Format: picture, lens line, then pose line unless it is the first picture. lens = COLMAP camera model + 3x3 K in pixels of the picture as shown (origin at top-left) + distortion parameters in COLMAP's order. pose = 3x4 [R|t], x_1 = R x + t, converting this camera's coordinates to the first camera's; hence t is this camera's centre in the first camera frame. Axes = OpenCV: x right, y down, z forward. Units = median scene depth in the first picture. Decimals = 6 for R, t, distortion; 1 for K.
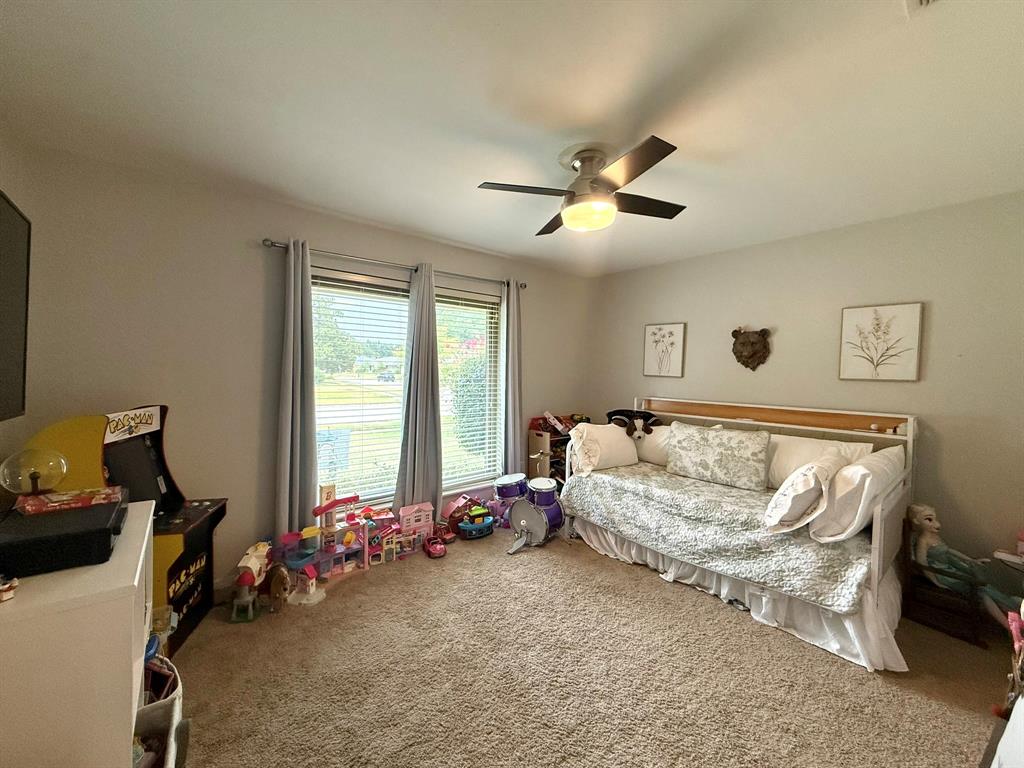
lens RADIAL K [[407.5, 0, 508.9], [0, 407.5, 377.0], [0, 0, 1]] dist [-0.000481, 0.000191]
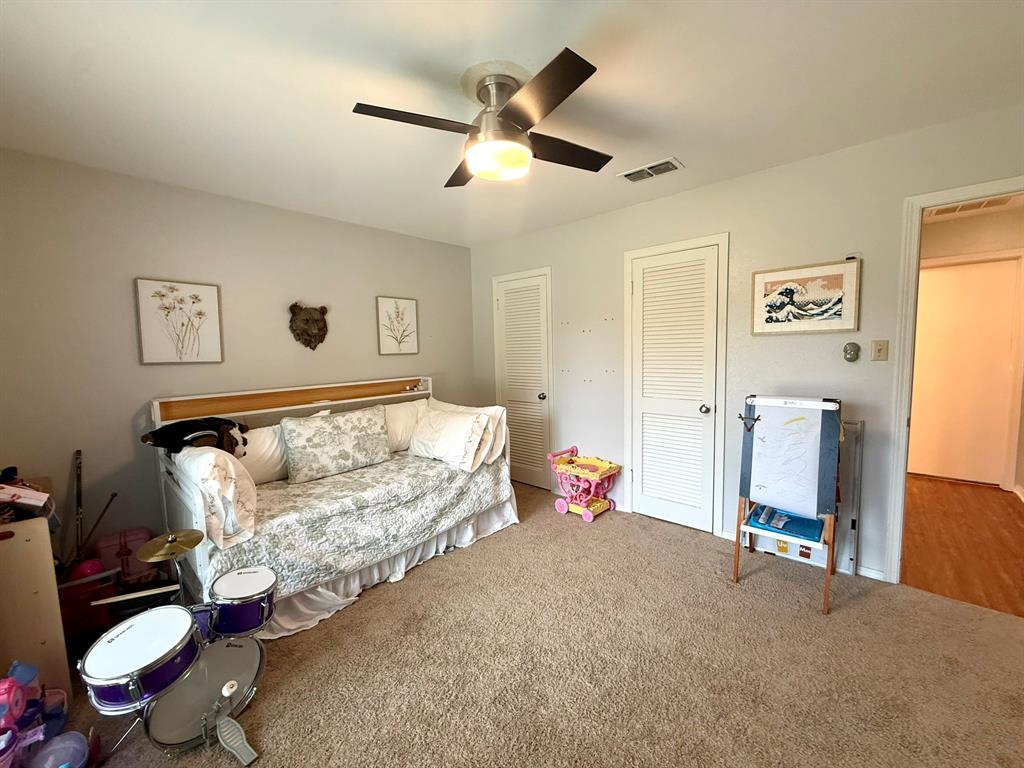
lens RADIAL K [[407.5, 0, 506.7], [0, 407.5, 385.4], [0, 0, 1]] dist [-0.000481, 0.000191]
pose [[-0.132380, -0.099929, 0.986149, -0.457705], [0.047258, 0.993137, 0.106981, -0.016117], [-0.990072, 0.060766, -0.126749, 0.787249]]
